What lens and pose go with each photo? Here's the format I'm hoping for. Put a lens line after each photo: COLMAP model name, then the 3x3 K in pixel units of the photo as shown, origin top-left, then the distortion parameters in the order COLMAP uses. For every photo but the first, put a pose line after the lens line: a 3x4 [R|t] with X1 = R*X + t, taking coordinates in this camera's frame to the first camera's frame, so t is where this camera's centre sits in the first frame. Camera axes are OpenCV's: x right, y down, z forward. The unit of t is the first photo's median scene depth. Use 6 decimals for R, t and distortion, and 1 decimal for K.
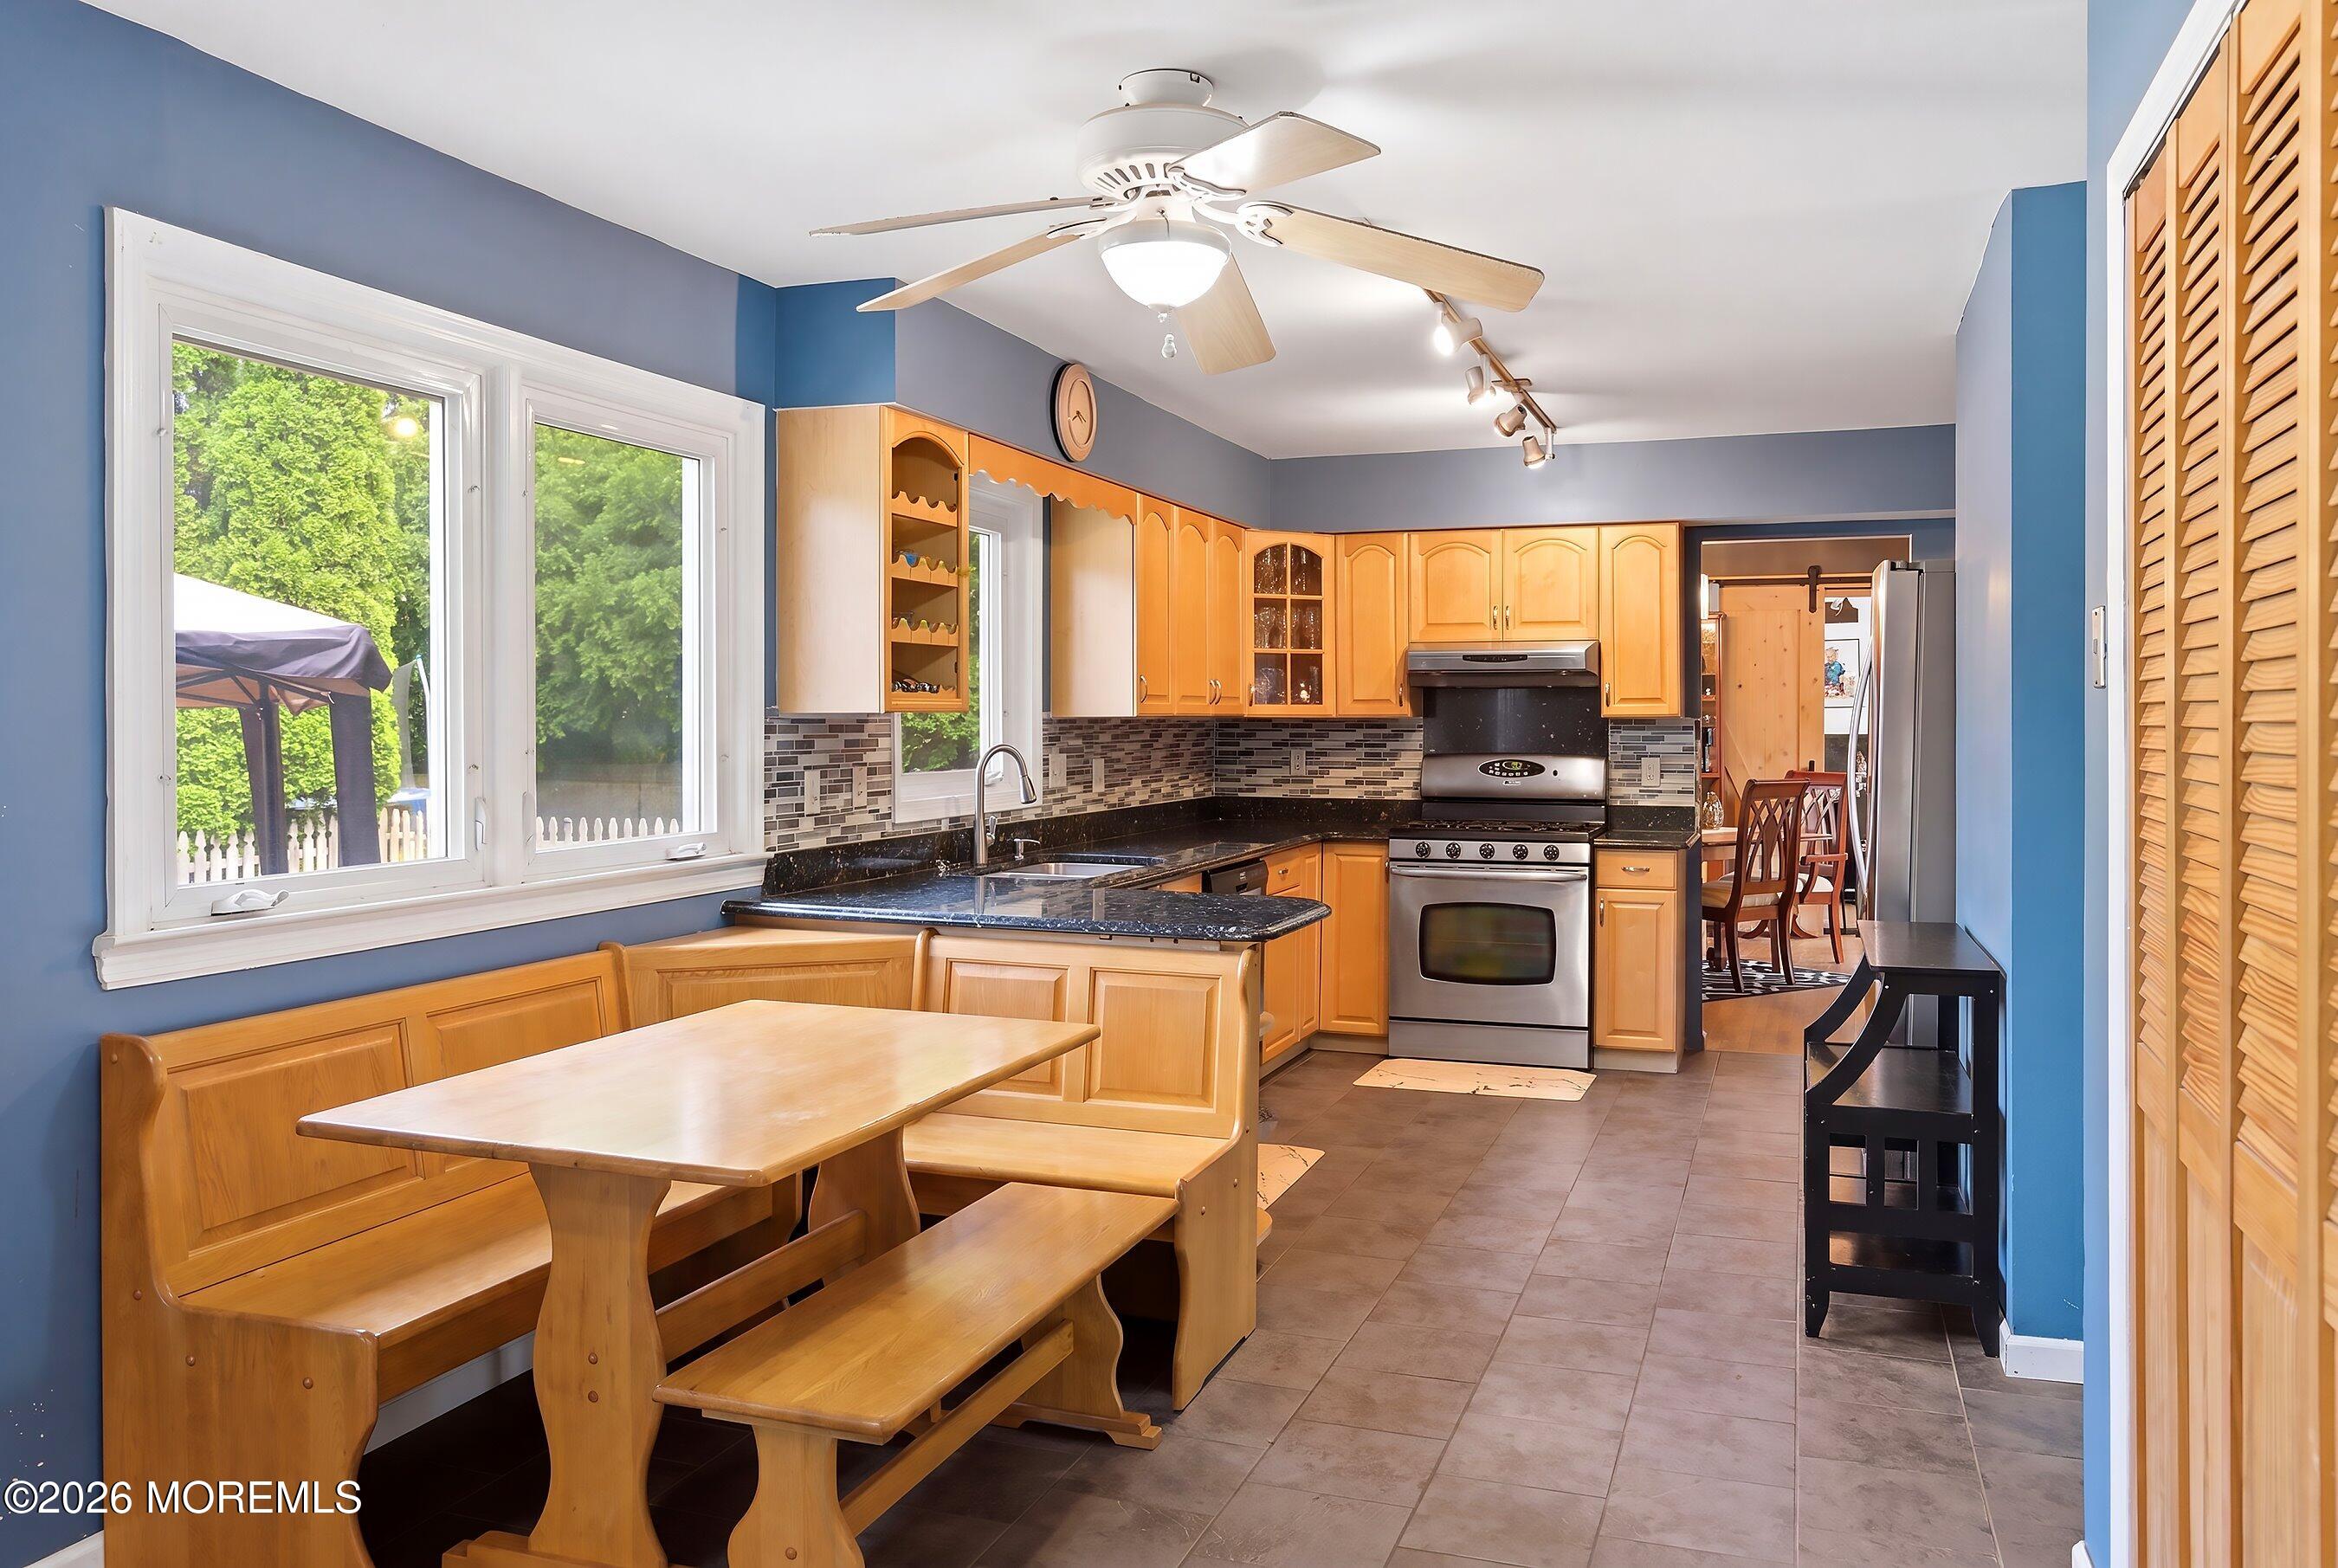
lens RADIAL K [[1862.5, 0, 1169.0], [0, 1862.5, 784.0], [0, 0, 1]] dist [-0.000692, 0.001606]
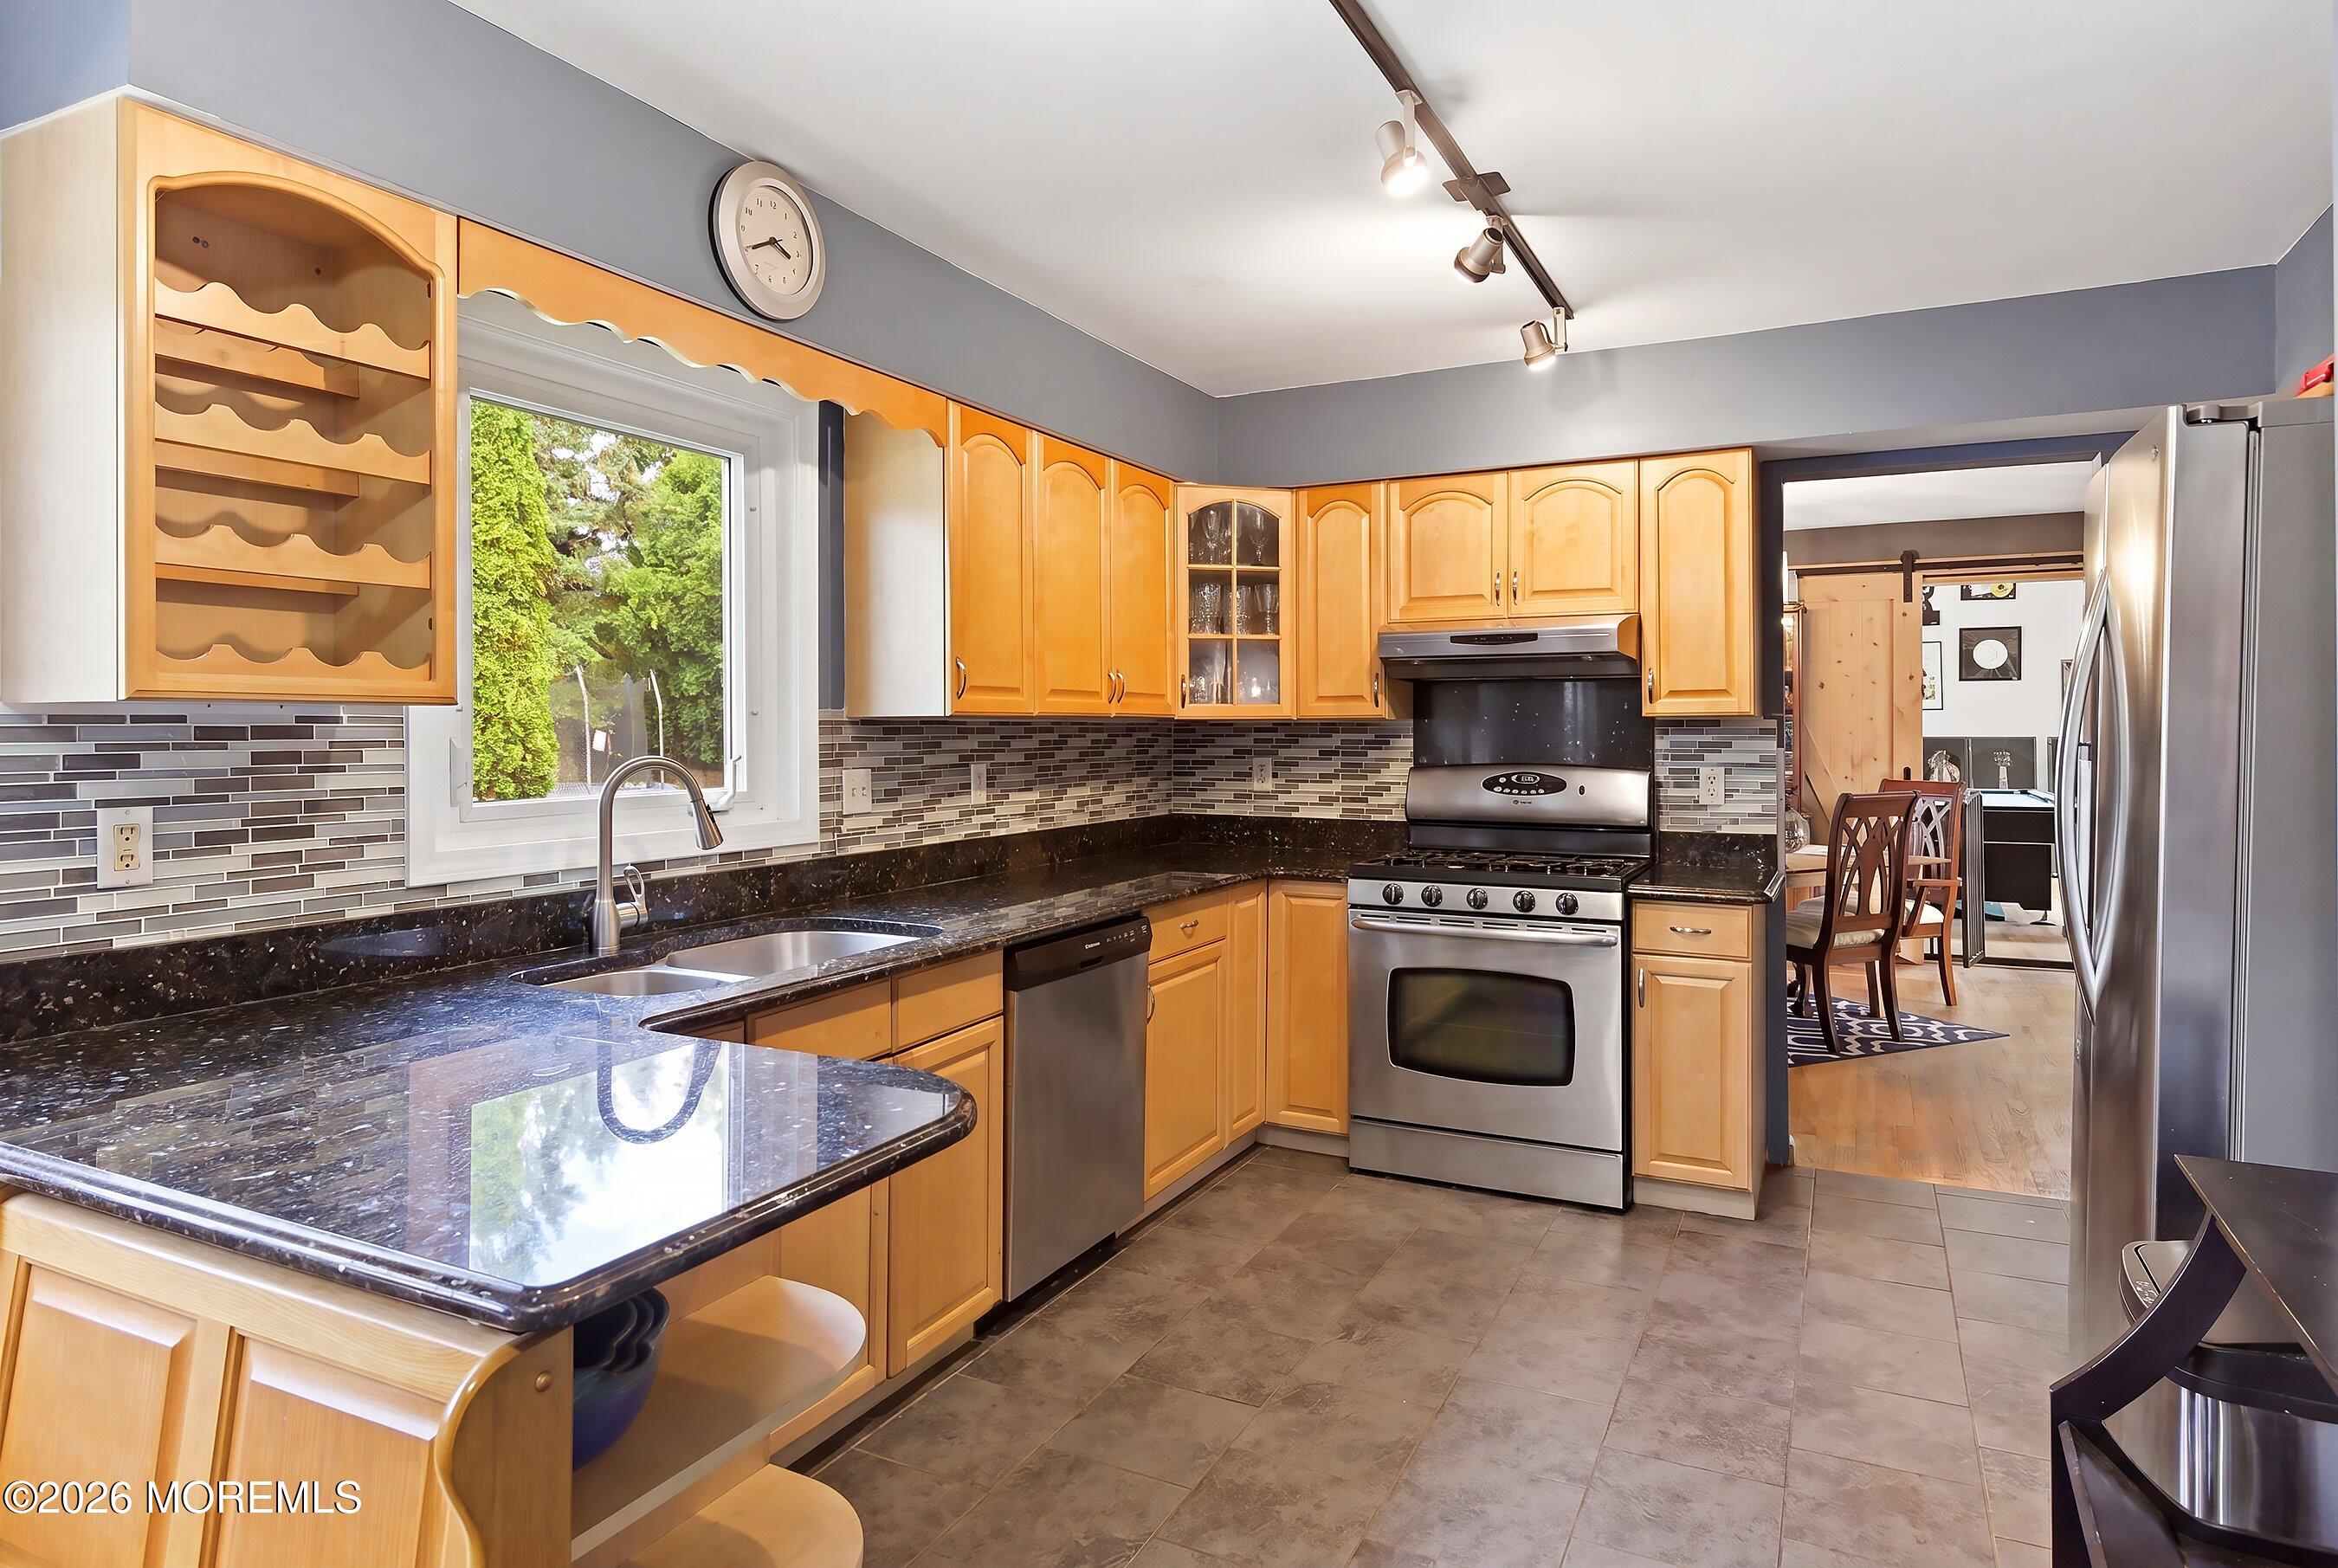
lens RADIAL K [[1336.1, 0, 1165.2], [0, 1336.1, 753.9], [0, 0, 1]] dist [0.021109, -0.001106]
pose [[0.989788, -0.001205, -0.142543, 0.119809], [-0.001188, 0.999860, -0.016708, -0.011720], [0.142543, 0.016706, 0.989648, 0.444469]]
